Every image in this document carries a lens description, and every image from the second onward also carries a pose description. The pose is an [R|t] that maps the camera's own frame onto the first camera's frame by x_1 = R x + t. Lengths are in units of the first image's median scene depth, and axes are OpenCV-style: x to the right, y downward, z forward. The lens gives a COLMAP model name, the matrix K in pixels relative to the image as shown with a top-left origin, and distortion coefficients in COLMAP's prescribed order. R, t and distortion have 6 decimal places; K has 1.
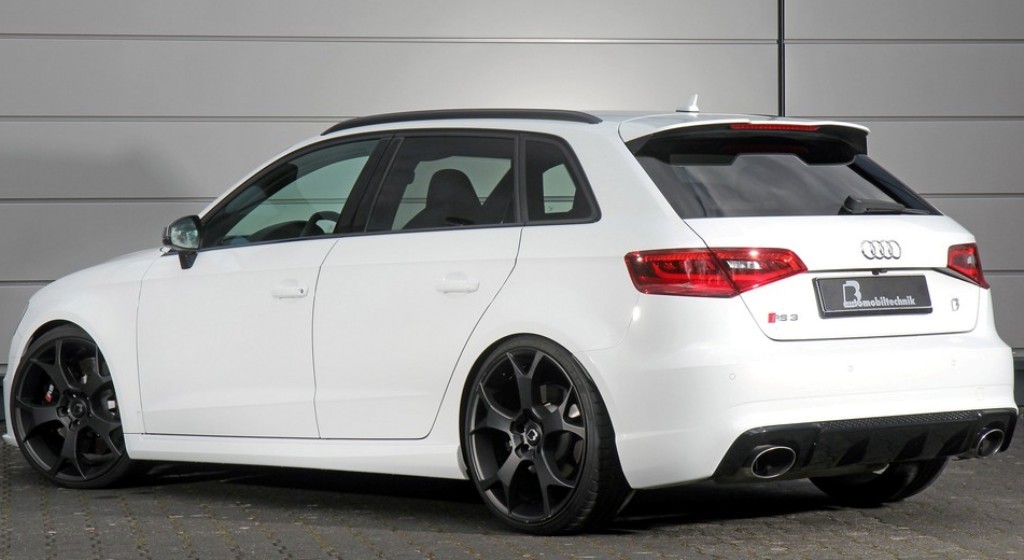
lens RADIAL K [[2485.5, 0, 512.0], [0, 2485.5, 280.0], [0, 0, 1]] dist [0.311883, 0.055557]
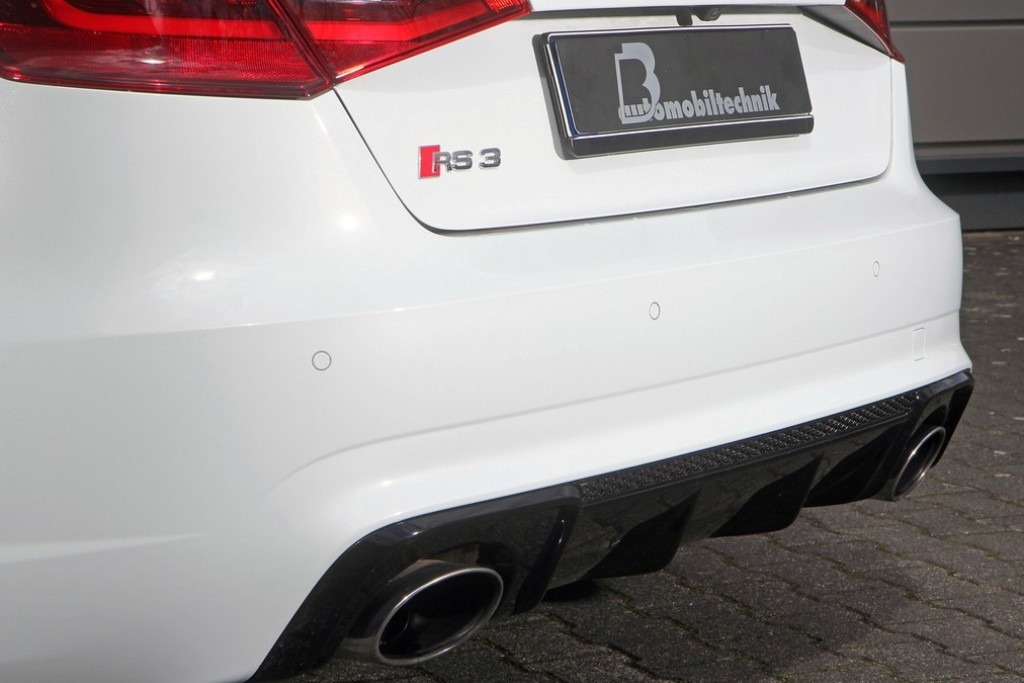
lens RADIAL K [[2700.7, 0, 512.0], [0, 2700.7, 341.5], [0, 0, 1]] dist [0.229557, 0.182915]
pose [[0.969450, -0.025449, 0.243966, 0.029080], [-0.001617, 0.993919, 0.110104, 0.000099], [-0.245284, -0.107135, 0.963513, 0.640079]]
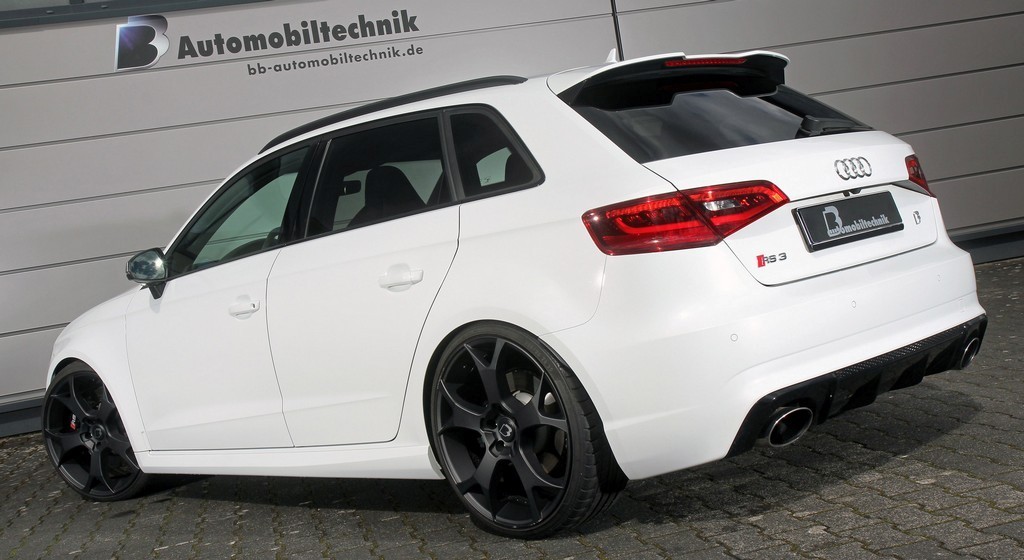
lens RADIAL K [[1156.6, 0, 513.4], [0, 1156.6, 263.0], [0, 0, 1]] dist [0.054408, 0.009717]
pose [[0.987285, -0.153686, 0.040601, 0.003180], [0.153378, 0.988111, 0.010614, -0.001488], [-0.041749, -0.004252, 0.999119, 0.580029]]
